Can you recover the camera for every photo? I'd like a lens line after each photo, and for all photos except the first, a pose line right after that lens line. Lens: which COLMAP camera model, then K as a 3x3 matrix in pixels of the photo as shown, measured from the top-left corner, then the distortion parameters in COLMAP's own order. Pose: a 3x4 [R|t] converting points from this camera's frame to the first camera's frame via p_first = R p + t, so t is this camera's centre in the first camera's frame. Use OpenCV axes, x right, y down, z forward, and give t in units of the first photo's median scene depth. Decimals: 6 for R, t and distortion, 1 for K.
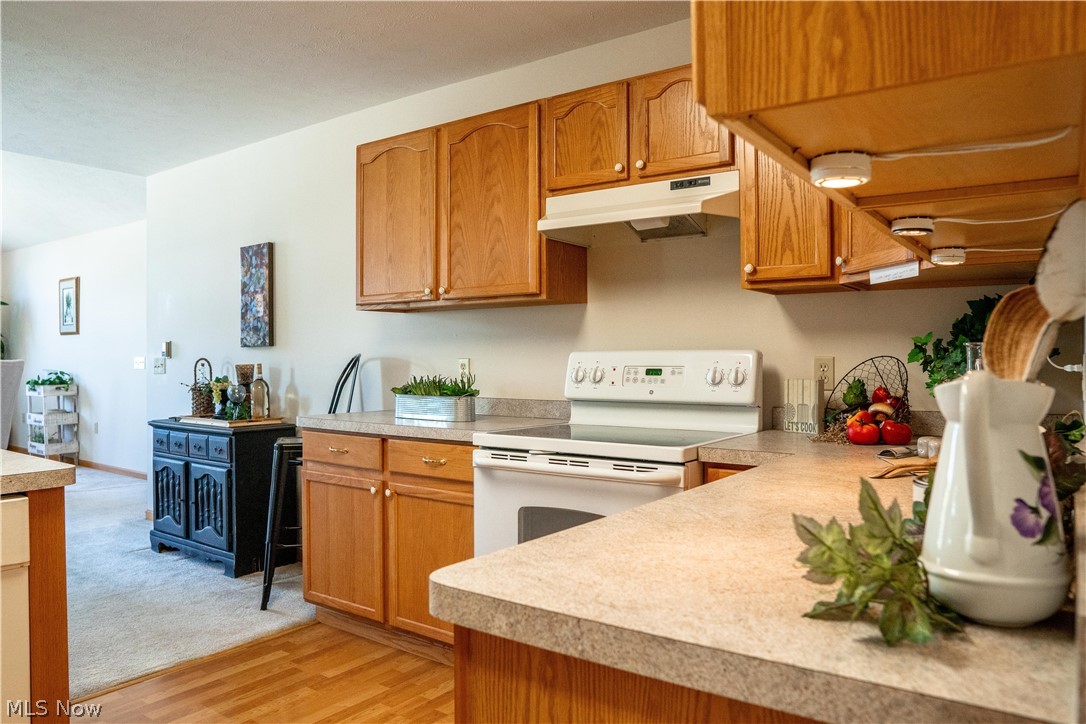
lens RADIAL K [[763.6, 0, 543.0], [0, 763.6, 362.0], [0, 0, 1]] dist [-0.113437, 0.074959]
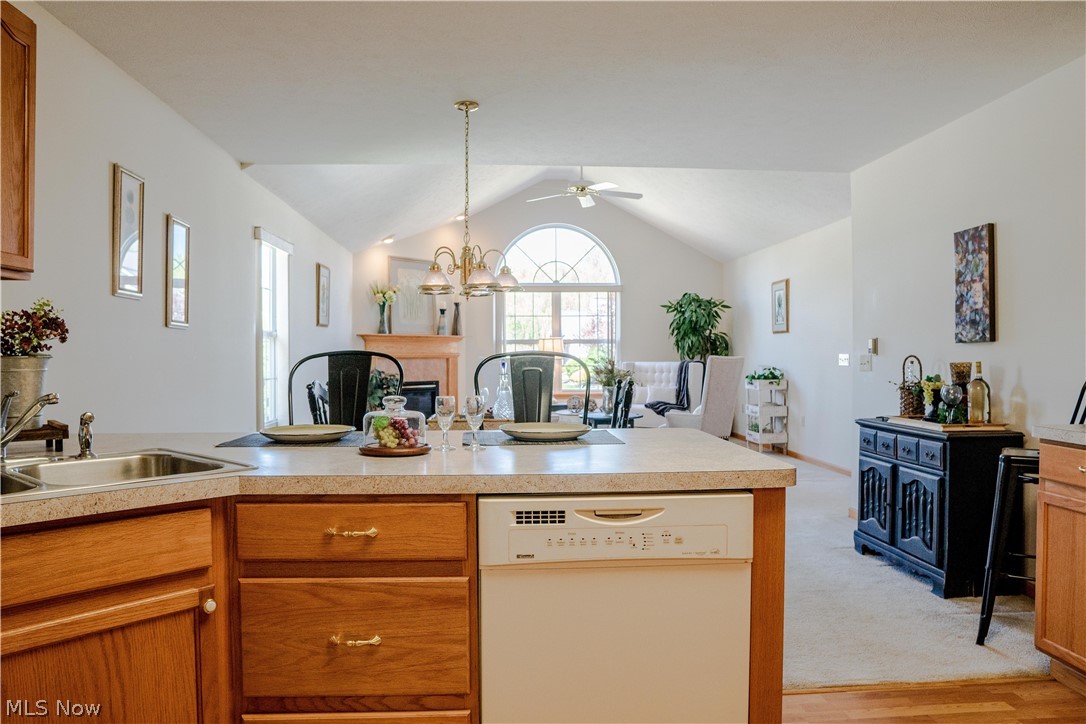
lens RADIAL K [[763.6, 0, 543.0], [0, 763.6, 362.0], [0, 0, 1]] dist [-0.113437, 0.074959]
pose [[0.643658, 0.006554, -0.765285, -0.040240], [-0.003203, 0.999978, 0.005869, -0.000683], [0.765307, -0.001327, 0.643664, 0.047707]]
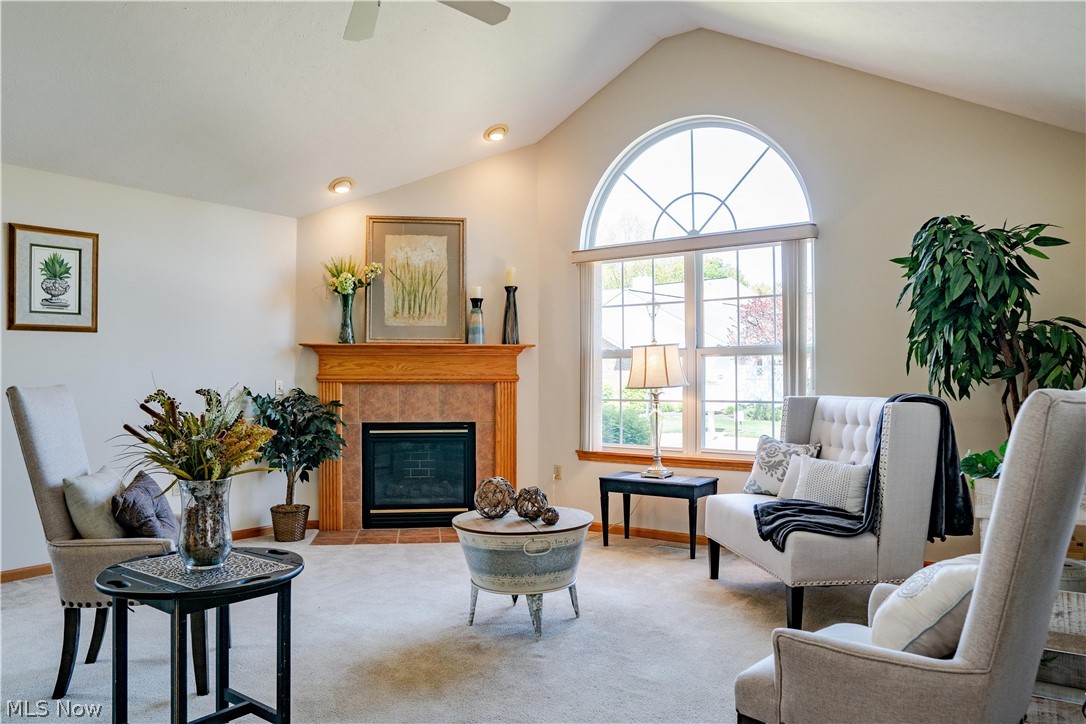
lens RADIAL K [[763.6, 0, 543.0], [0, 763.6, 362.0], [0, 0, 1]] dist [-0.113437, 0.074959]
pose [[-0.006629, -0.018555, -0.999806, -0.699425], [-0.007209, 0.999803, -0.018508, -0.011998], [0.999952, 0.007085, -0.006762, 1.494765]]
